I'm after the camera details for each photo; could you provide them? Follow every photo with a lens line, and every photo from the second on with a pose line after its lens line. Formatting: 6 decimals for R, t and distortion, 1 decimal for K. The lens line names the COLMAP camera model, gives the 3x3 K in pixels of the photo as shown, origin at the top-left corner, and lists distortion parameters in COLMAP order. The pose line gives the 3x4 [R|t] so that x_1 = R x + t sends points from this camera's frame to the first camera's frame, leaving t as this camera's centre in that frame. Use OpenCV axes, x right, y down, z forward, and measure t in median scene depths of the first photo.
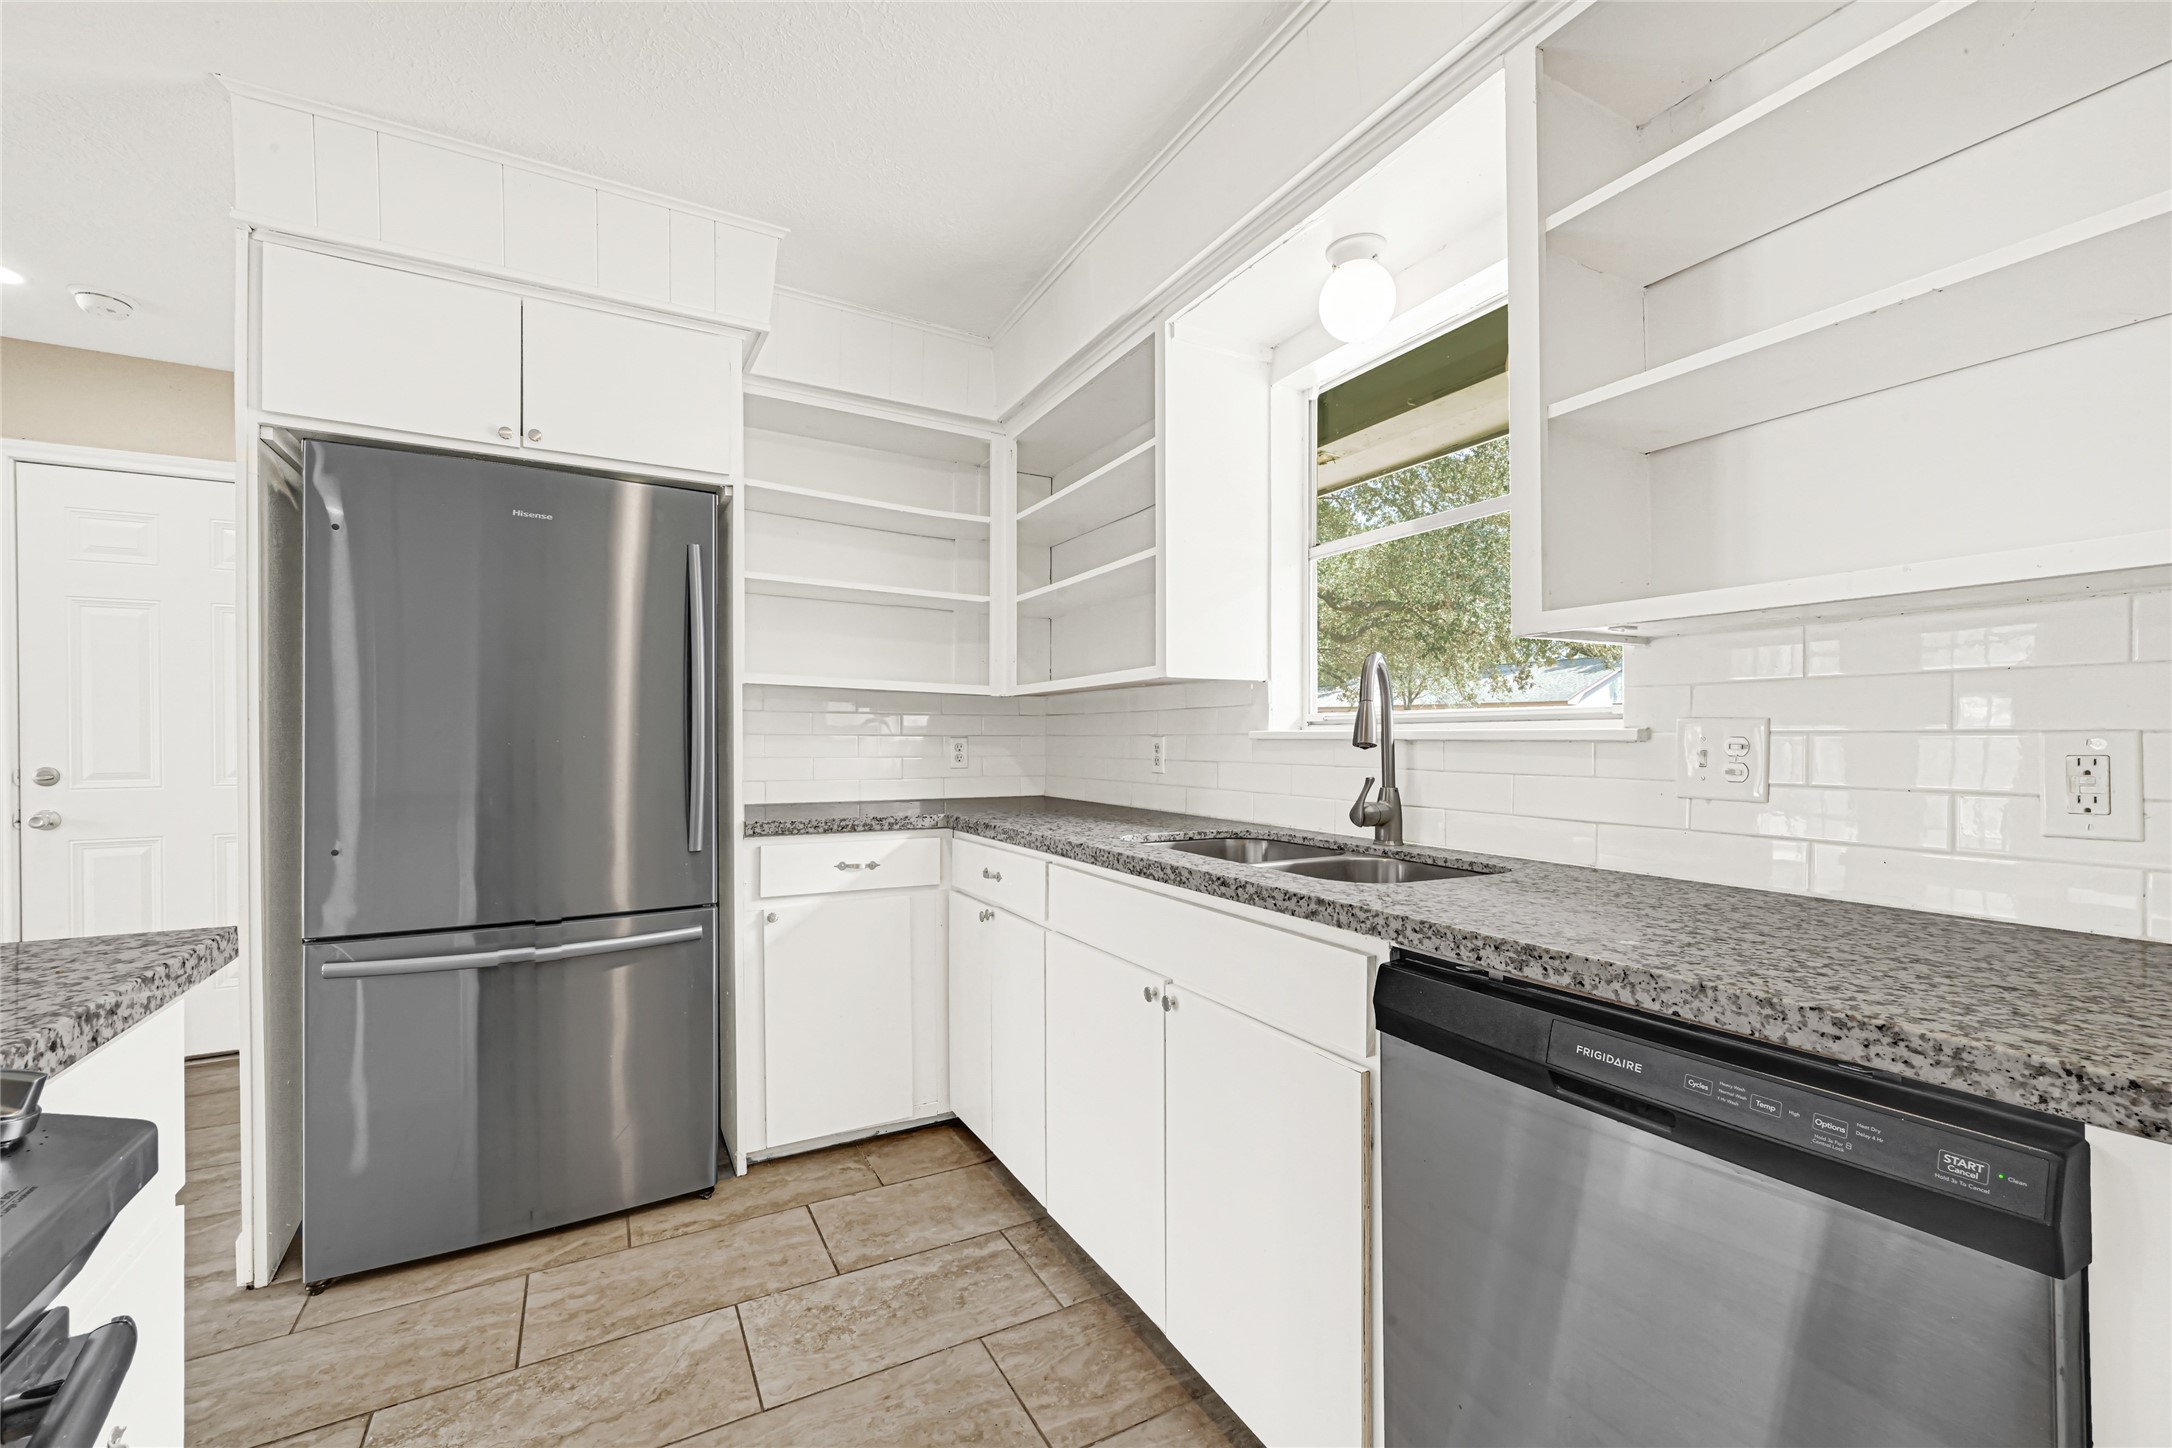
lens RADIAL K [[889.6, 0, 1067.1], [0, 889.6, 740.5], [0, 0, 1]] dist [-0.000388, -0.000112]
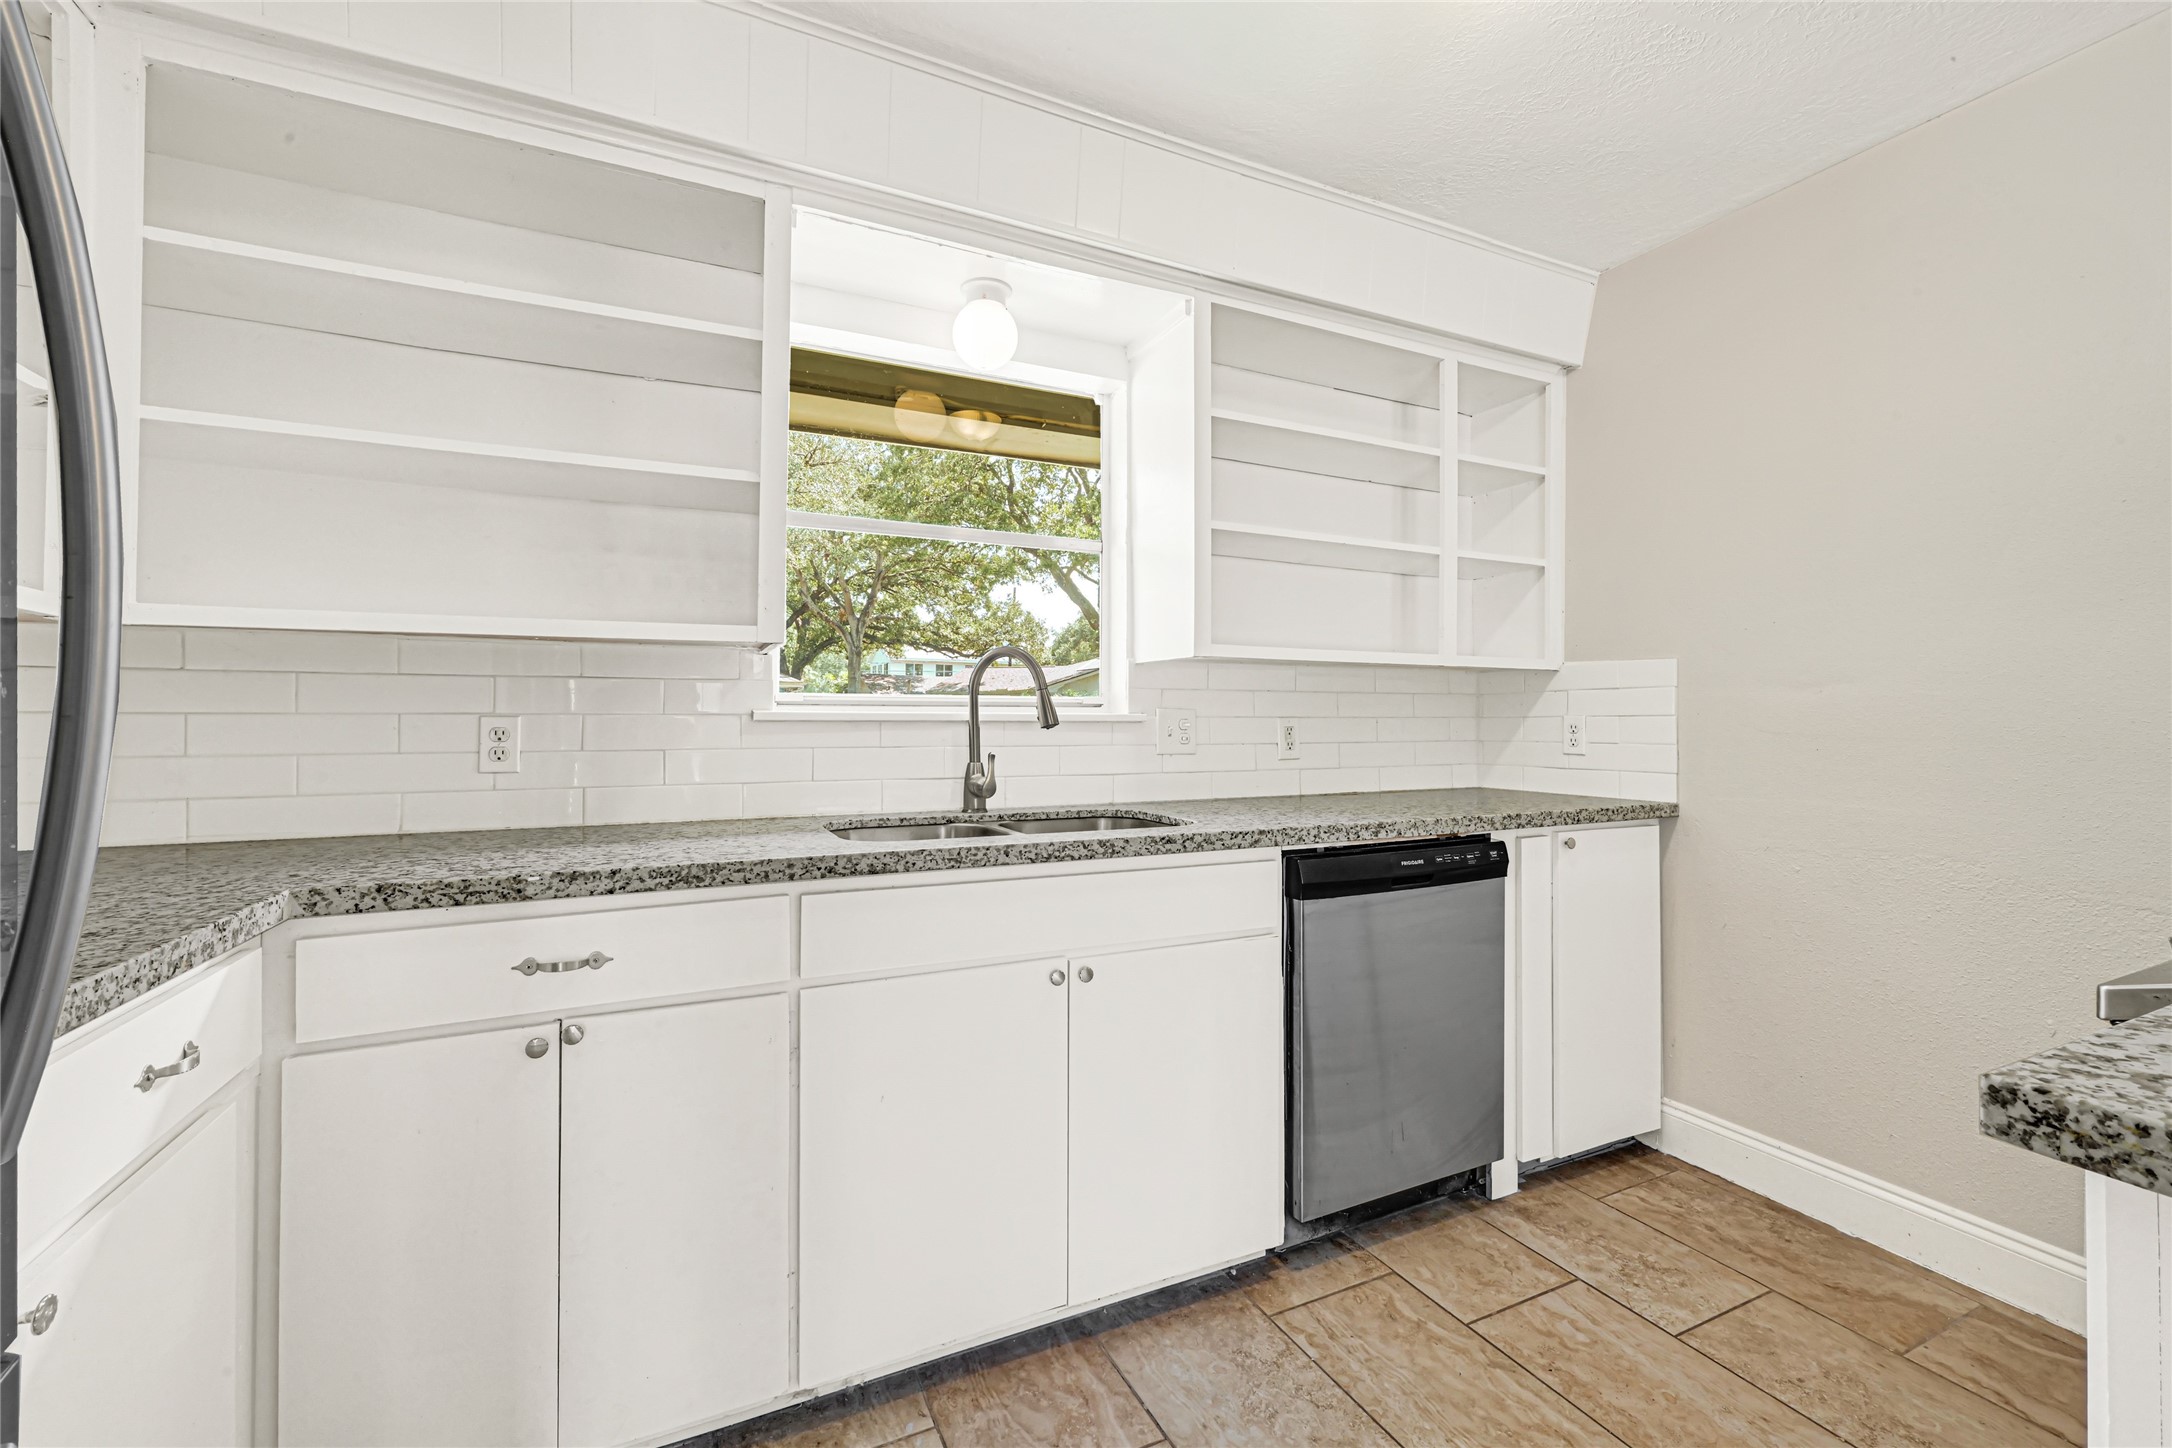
lens RADIAL K [[889.6, 0, 1091.8], [0, 889.6, 712.4], [0, 0, 1]] dist [-0.000388, -0.000112]
pose [[0.040671, 0.007453, 0.999145, -0.920623], [-0.000044, 0.999972, -0.007457, -0.004825], [-0.999173, 0.000260, 0.040671, 0.938877]]
